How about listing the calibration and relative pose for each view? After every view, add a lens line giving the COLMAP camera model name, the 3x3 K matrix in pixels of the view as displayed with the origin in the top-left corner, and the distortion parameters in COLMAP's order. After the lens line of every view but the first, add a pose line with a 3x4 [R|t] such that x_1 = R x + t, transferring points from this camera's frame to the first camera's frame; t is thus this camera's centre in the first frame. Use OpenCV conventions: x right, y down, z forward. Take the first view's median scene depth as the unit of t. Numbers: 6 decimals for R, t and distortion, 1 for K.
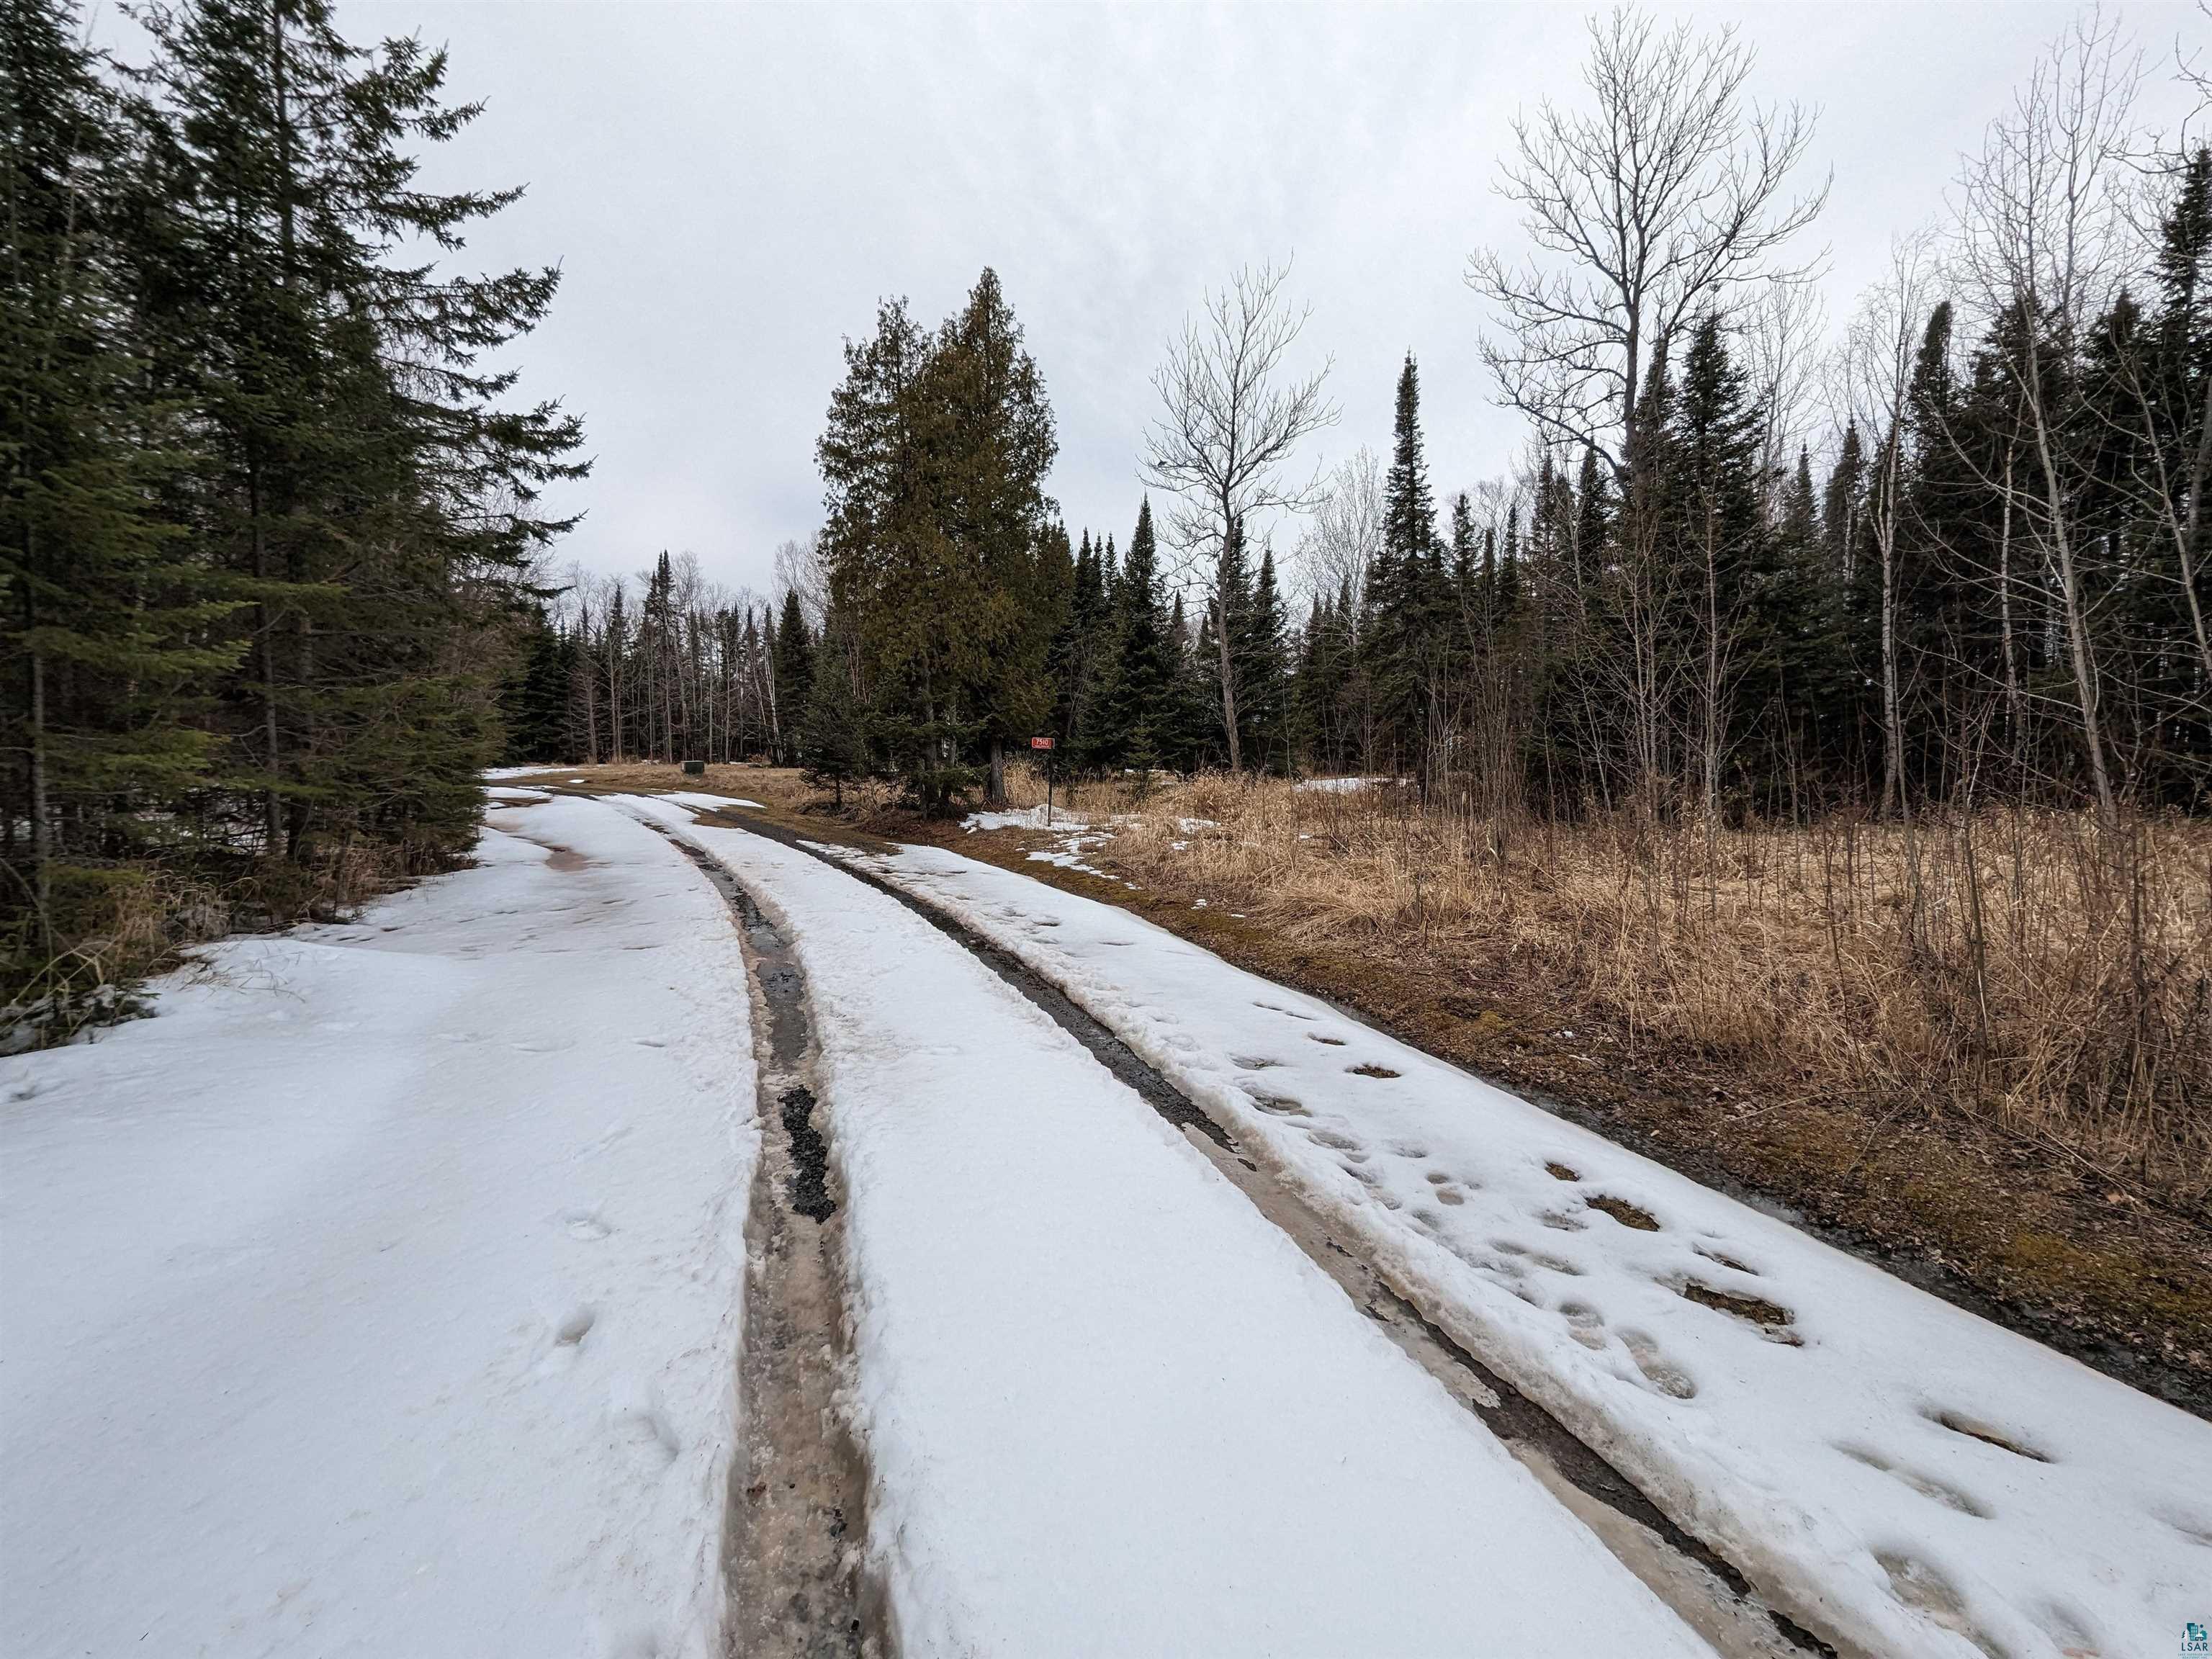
lens RADIAL K [[1047.6, 0, 1106.0], [0, 1047.6, 829.5], [0, 0, 1]] dist [-0.000758, 0.000211]
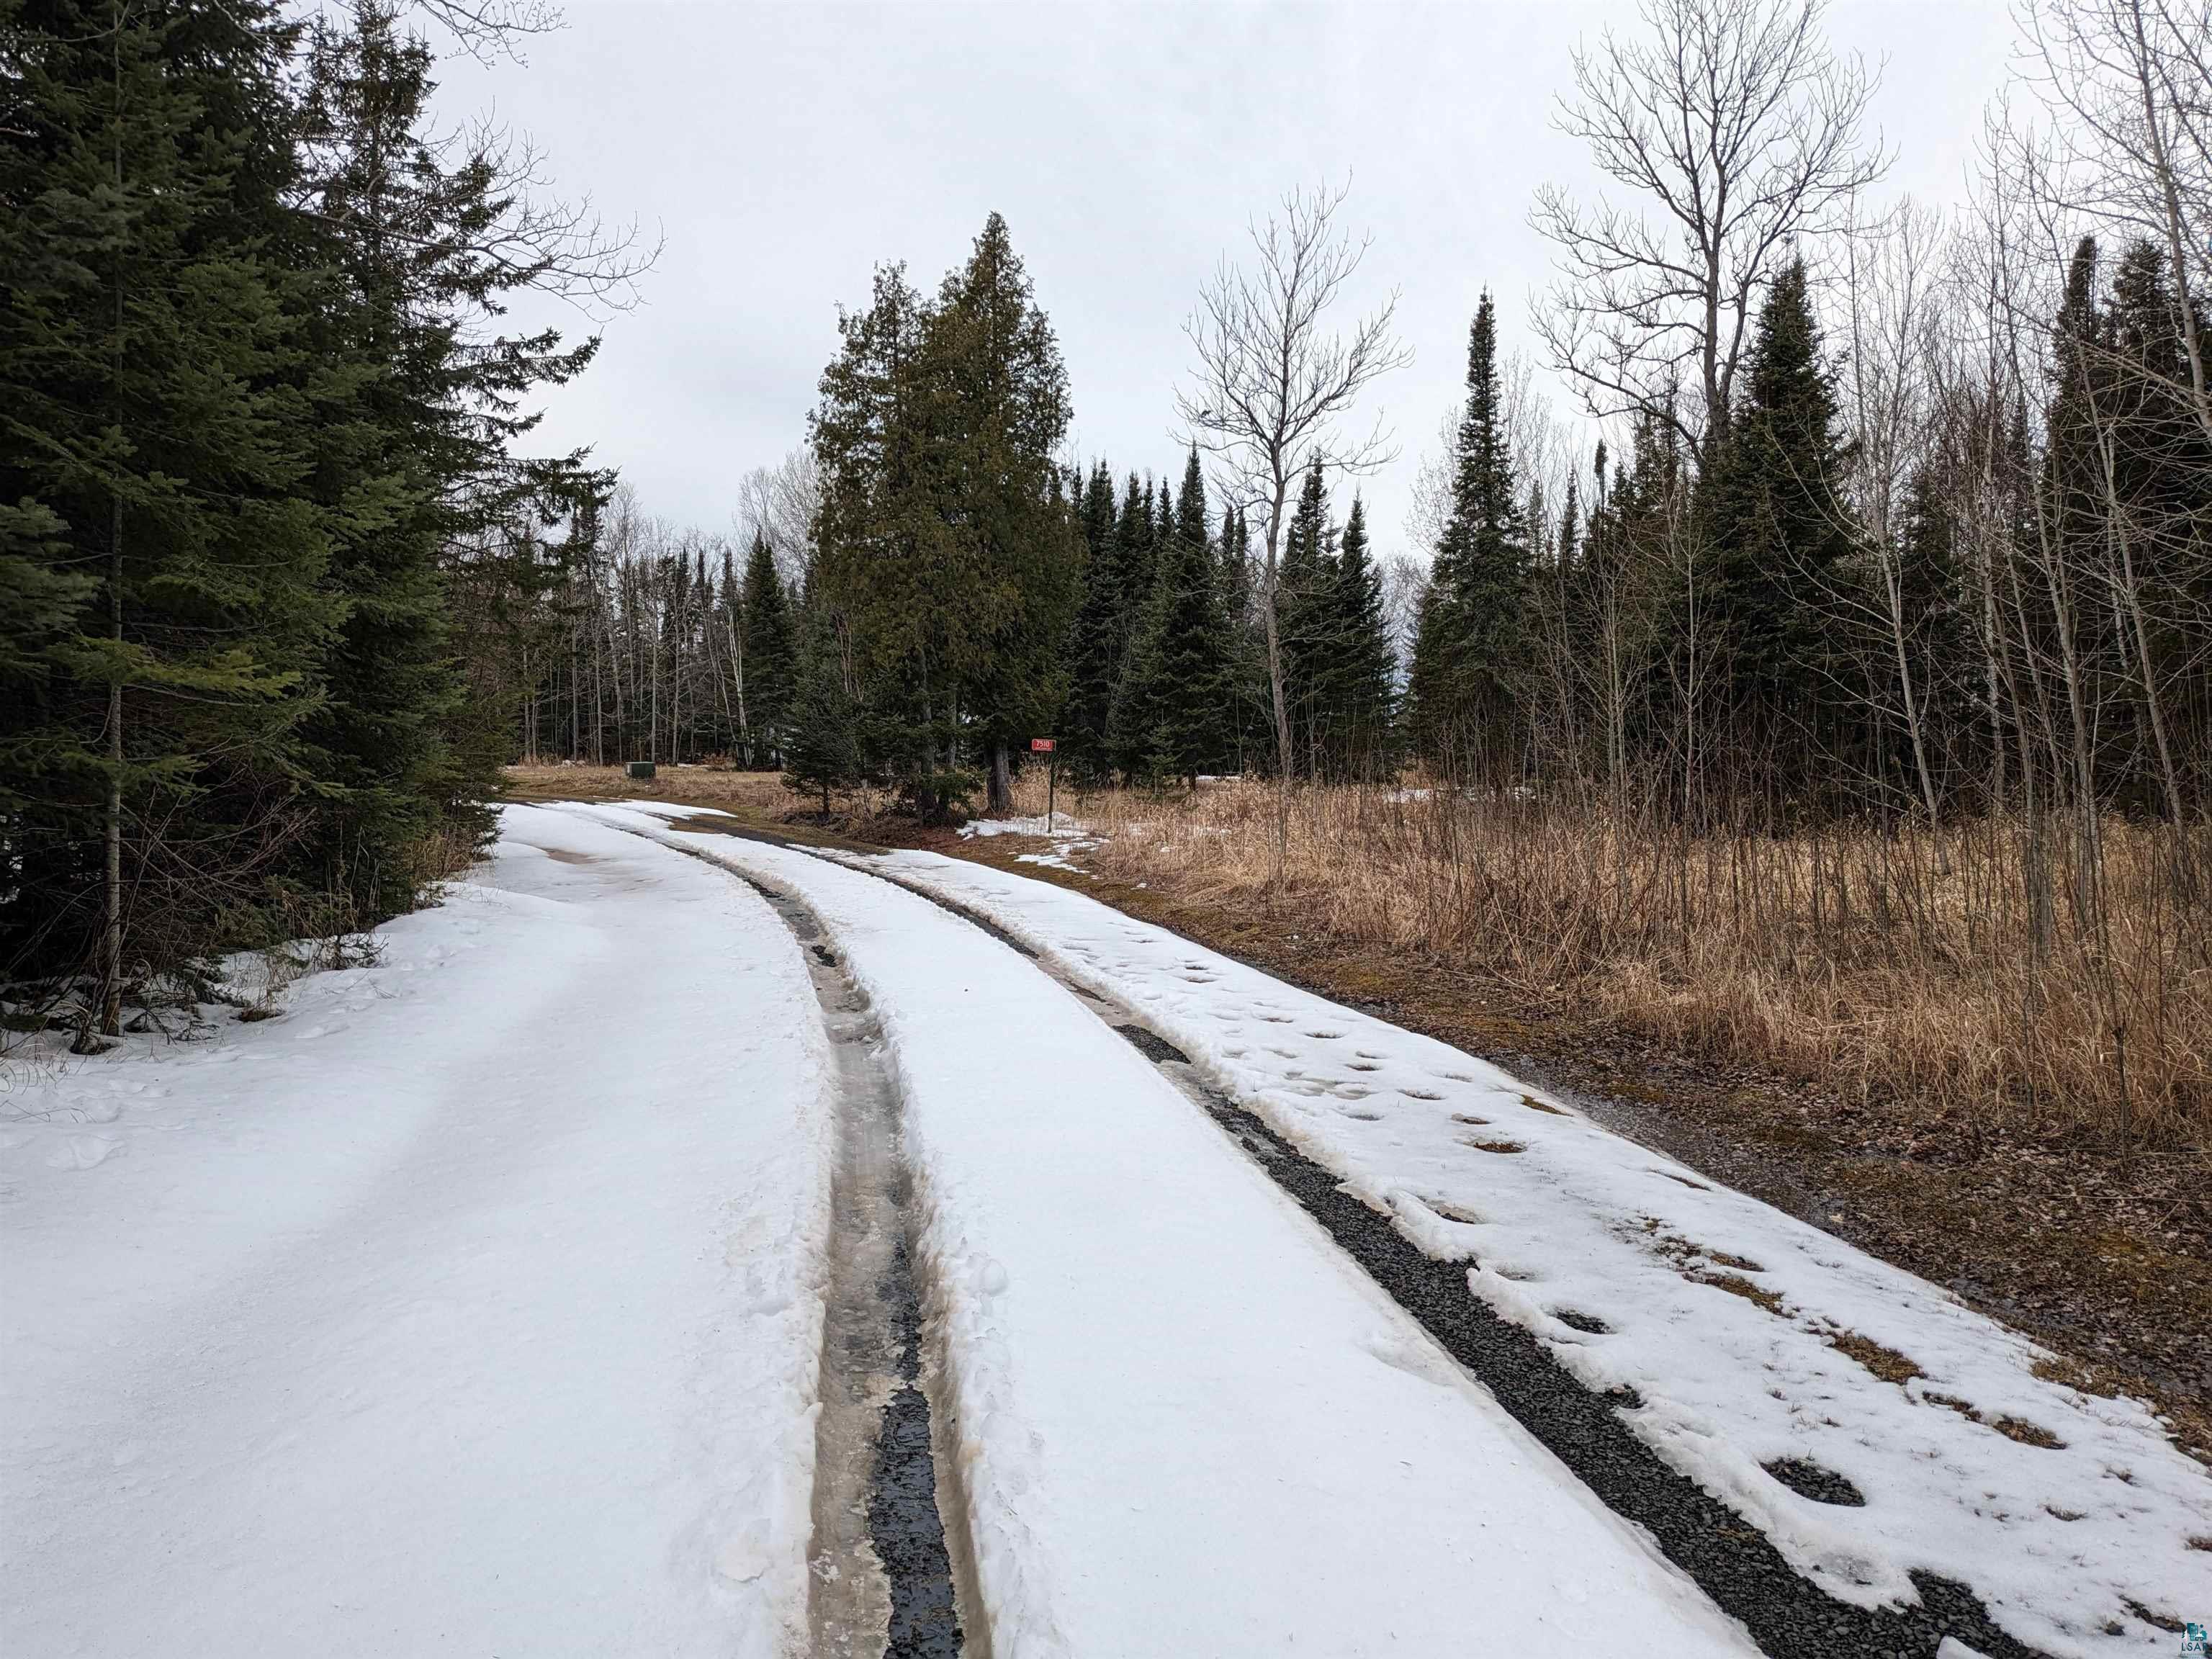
lens RADIAL K [[1586.2, 0, 1099.6], [0, 1586.2, 843.2], [0, 0, 1]] dist [0.151419, -0.280247]
pose [[0.997191, 0.007467, -0.074533, 0.079154], [-0.008676, 0.999836, -0.015916, 0.023064], [0.074402, 0.016518, 0.997091, -0.343663]]
